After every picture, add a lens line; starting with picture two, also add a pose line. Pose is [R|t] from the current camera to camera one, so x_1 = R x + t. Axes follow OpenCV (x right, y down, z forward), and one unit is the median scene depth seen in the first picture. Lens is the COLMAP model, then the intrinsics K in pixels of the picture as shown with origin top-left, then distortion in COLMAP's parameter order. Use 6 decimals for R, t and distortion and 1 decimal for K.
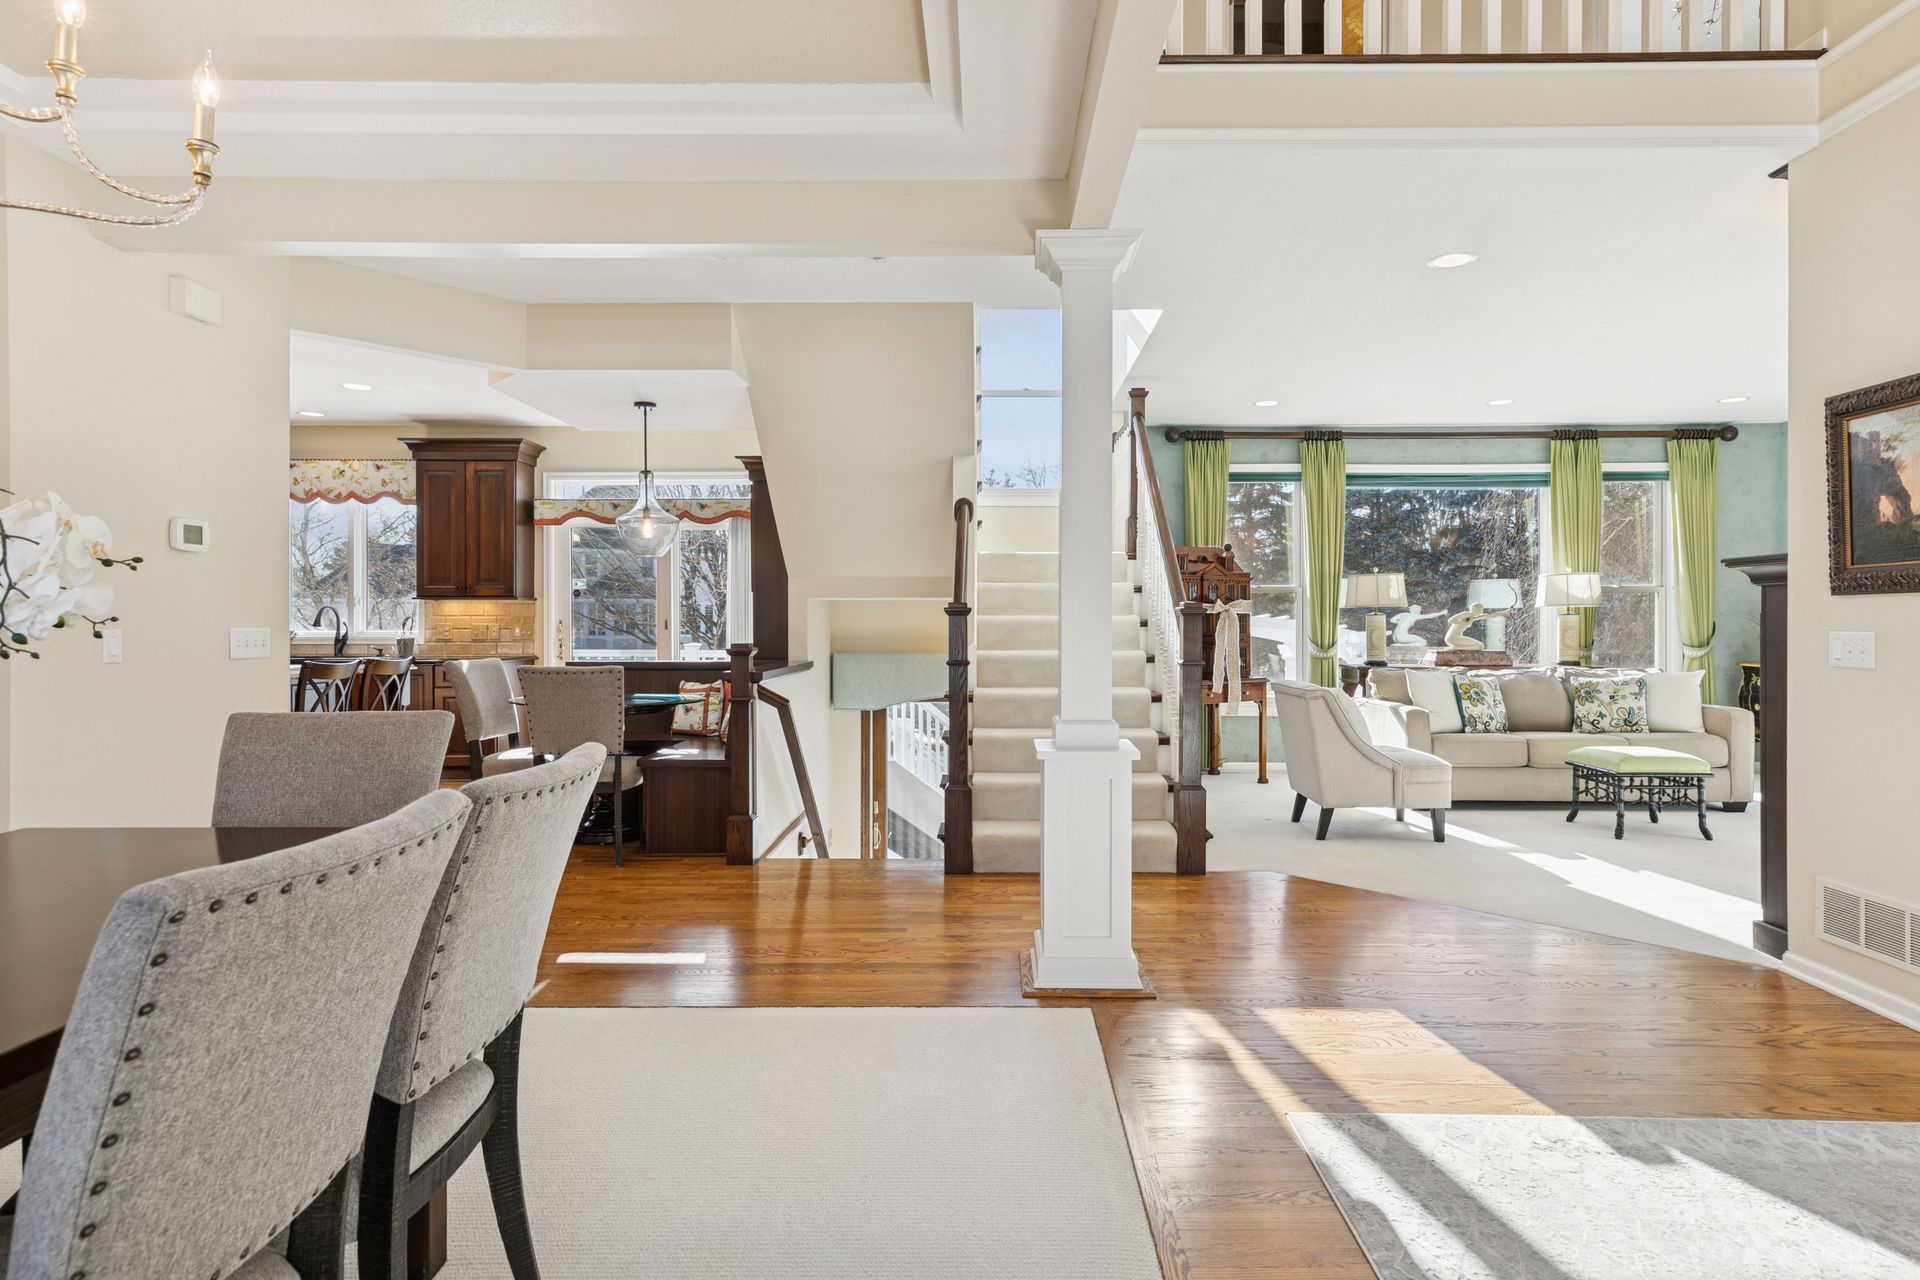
lens RADIAL K [[1023.1, 0, 992.3], [0, 1023.1, 623.7], [0, 0, 1]] dist [0.003141, -0.000239]
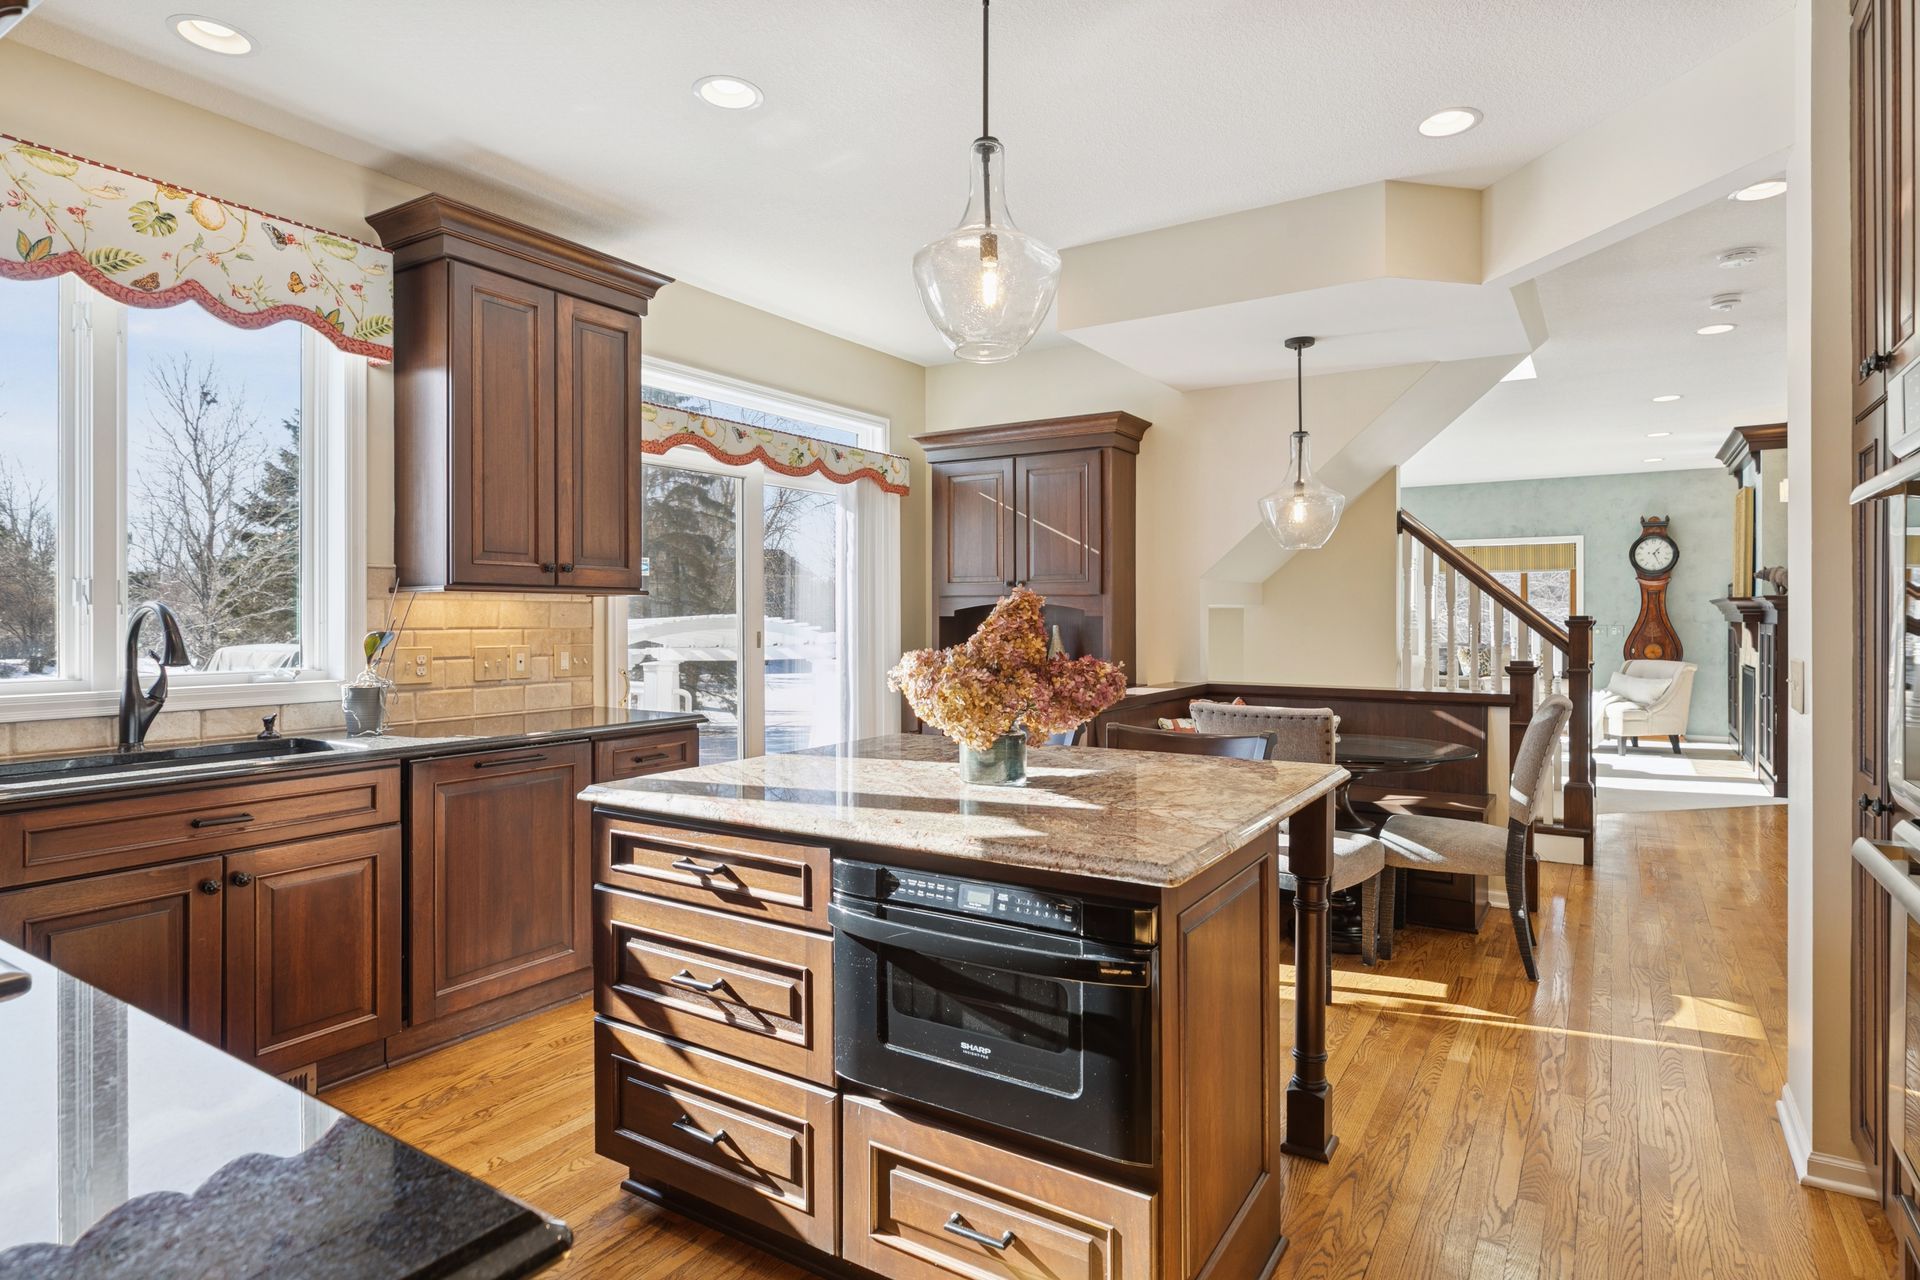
lens RADIAL K [[1023.1, 0, 978.8], [0, 1023.1, 615.0], [0, 0, 1]] dist [0.003141, -0.000239]
pose [[0.535210, 0.001359, 0.844718, -0.800154], [0.002903, 0.999990, -0.003448, -0.011731], [-0.844714, 0.004298, 0.535201, 0.594766]]
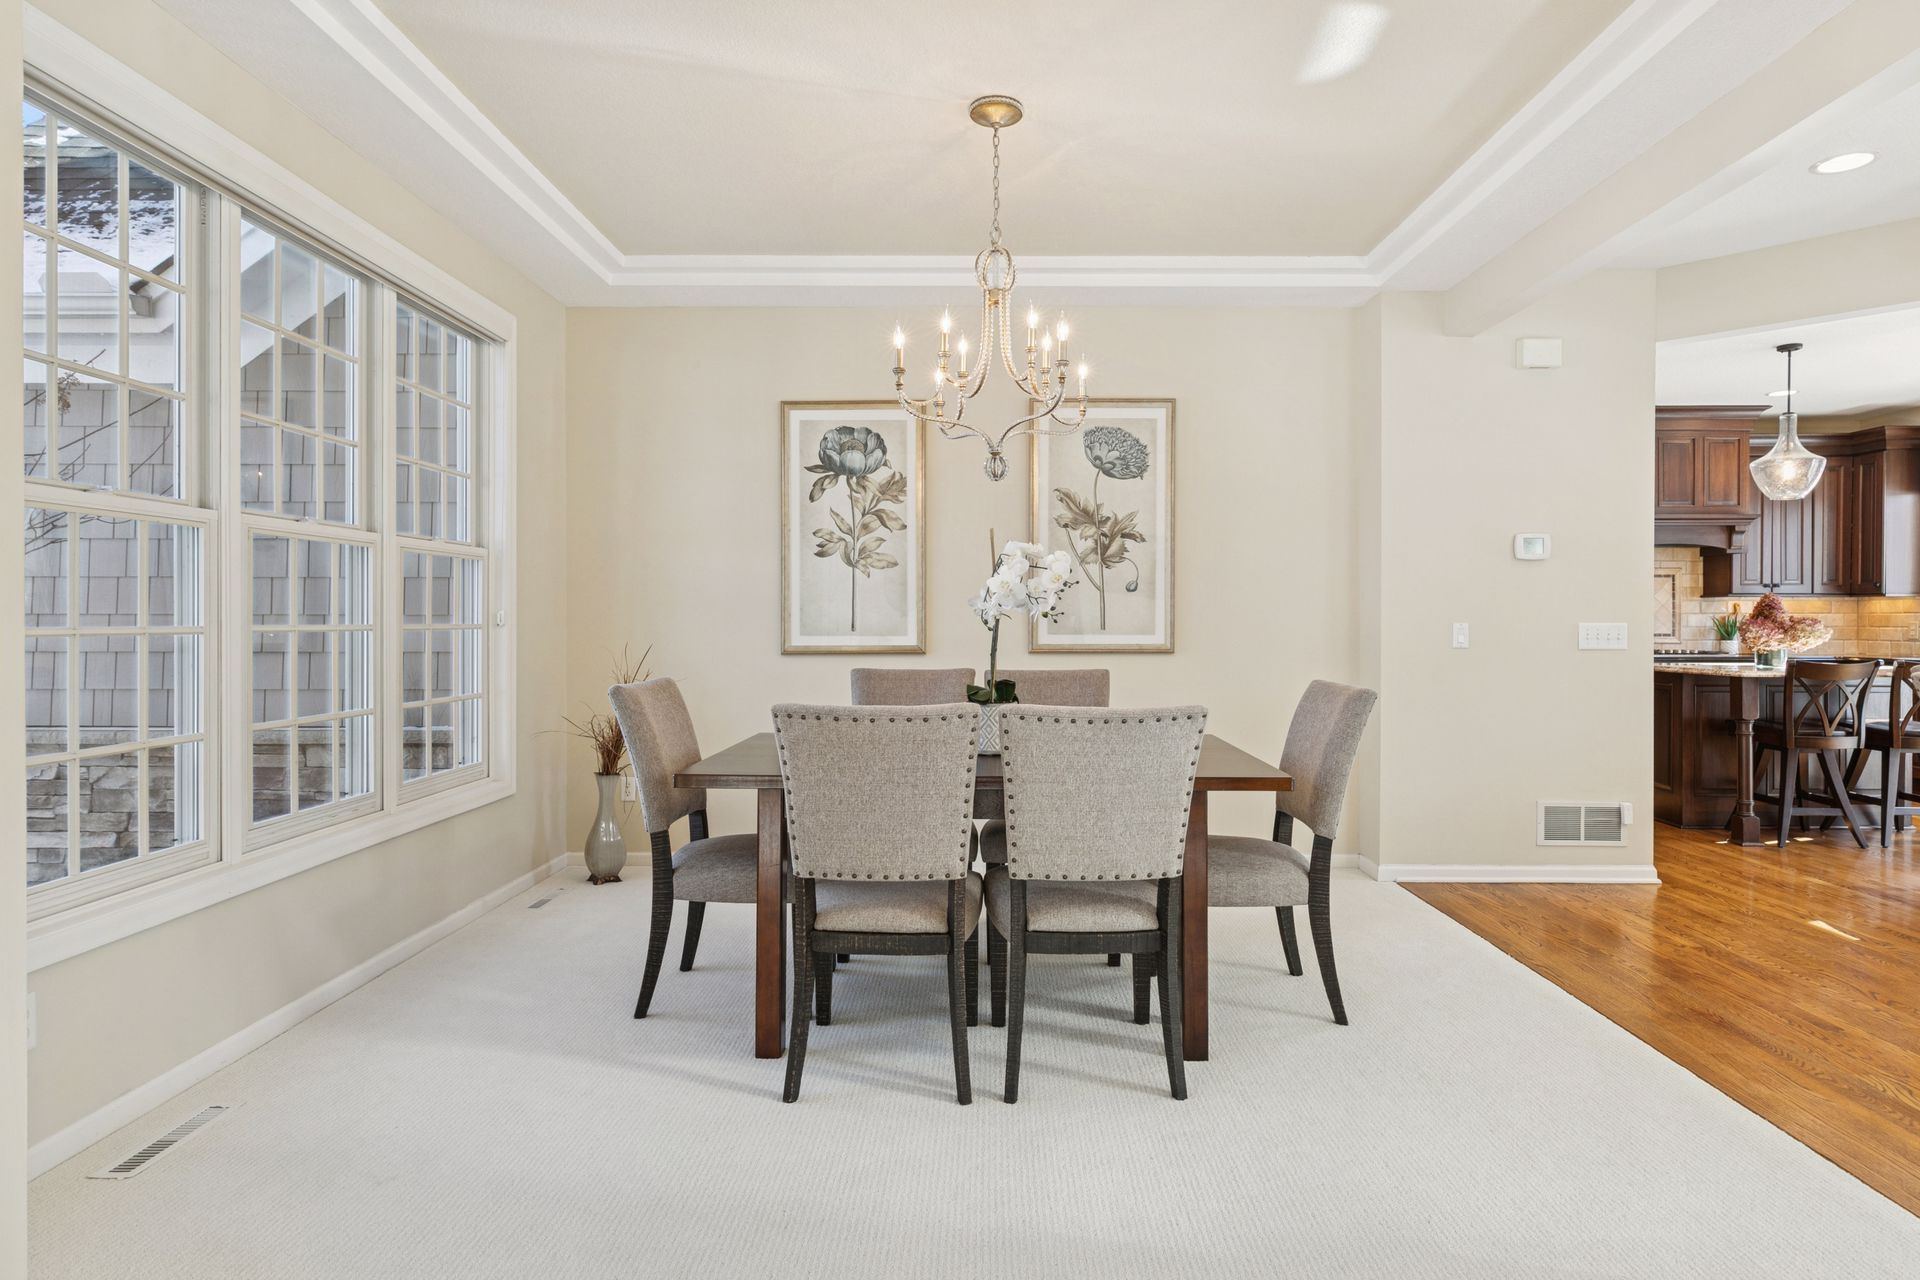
lens RADIAL K [[1023.1, 0, 967.1], [0, 1023.1, 628.4], [0, 0, 1]] dist [0.003141, -0.000239]
pose [[-0.022167, 0.008785, -0.999716, 0.217897], [-0.004676, 0.999950, 0.008890, 0.001991], [0.999743, 0.004871, -0.022125, 0.169428]]
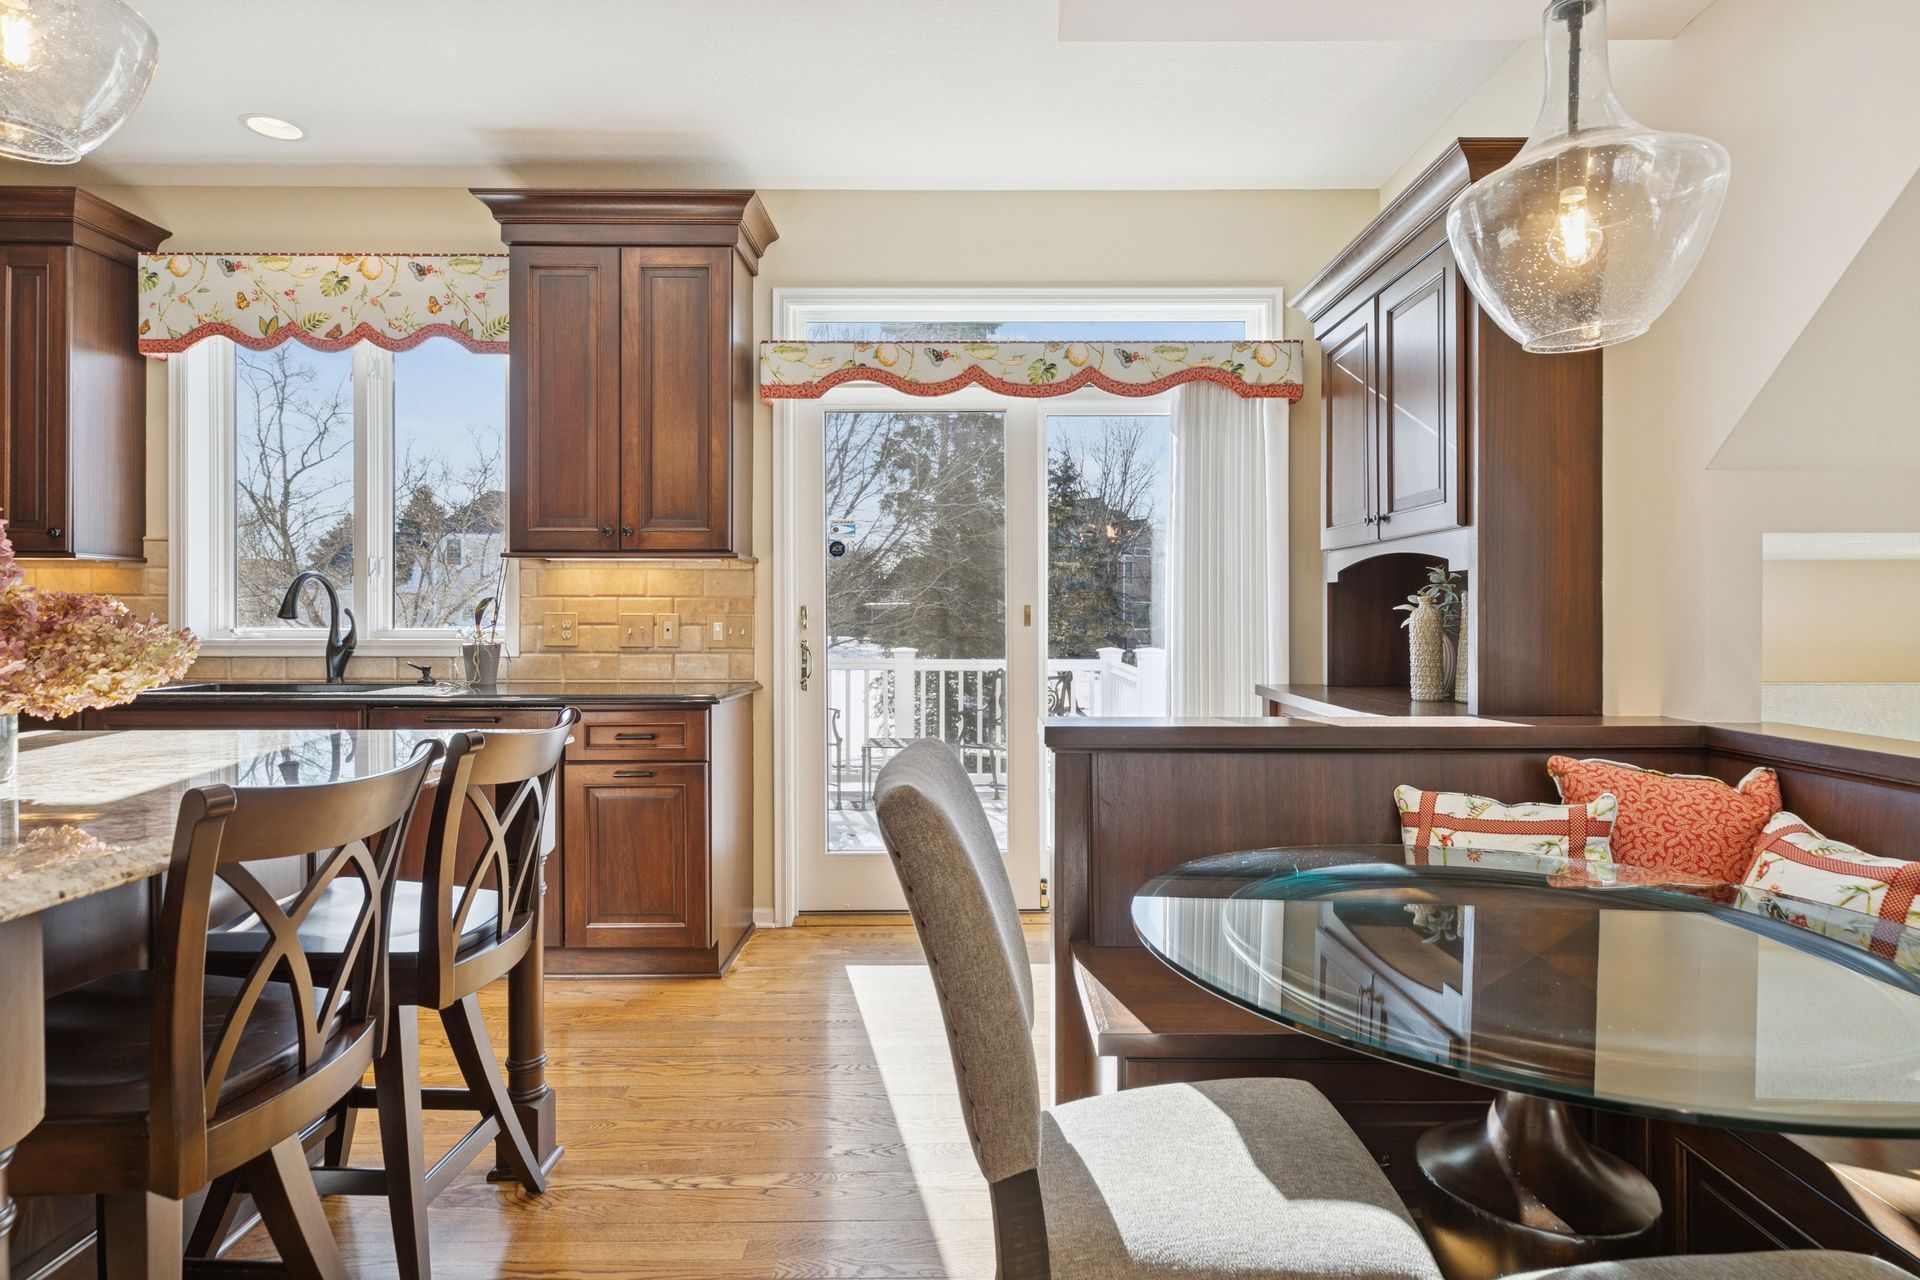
lens RADIAL K [[1023.1, 0, 975.7], [0, 1023.1, 624.8], [0, 0, 1]] dist [0.003141, -0.000239]
pose [[0.999999, 0.001492, -0.000722, -0.359658], [-0.001488, 0.999983, 0.005612, 0.002730], [0.000730, -0.005611, 0.999984, 0.554740]]
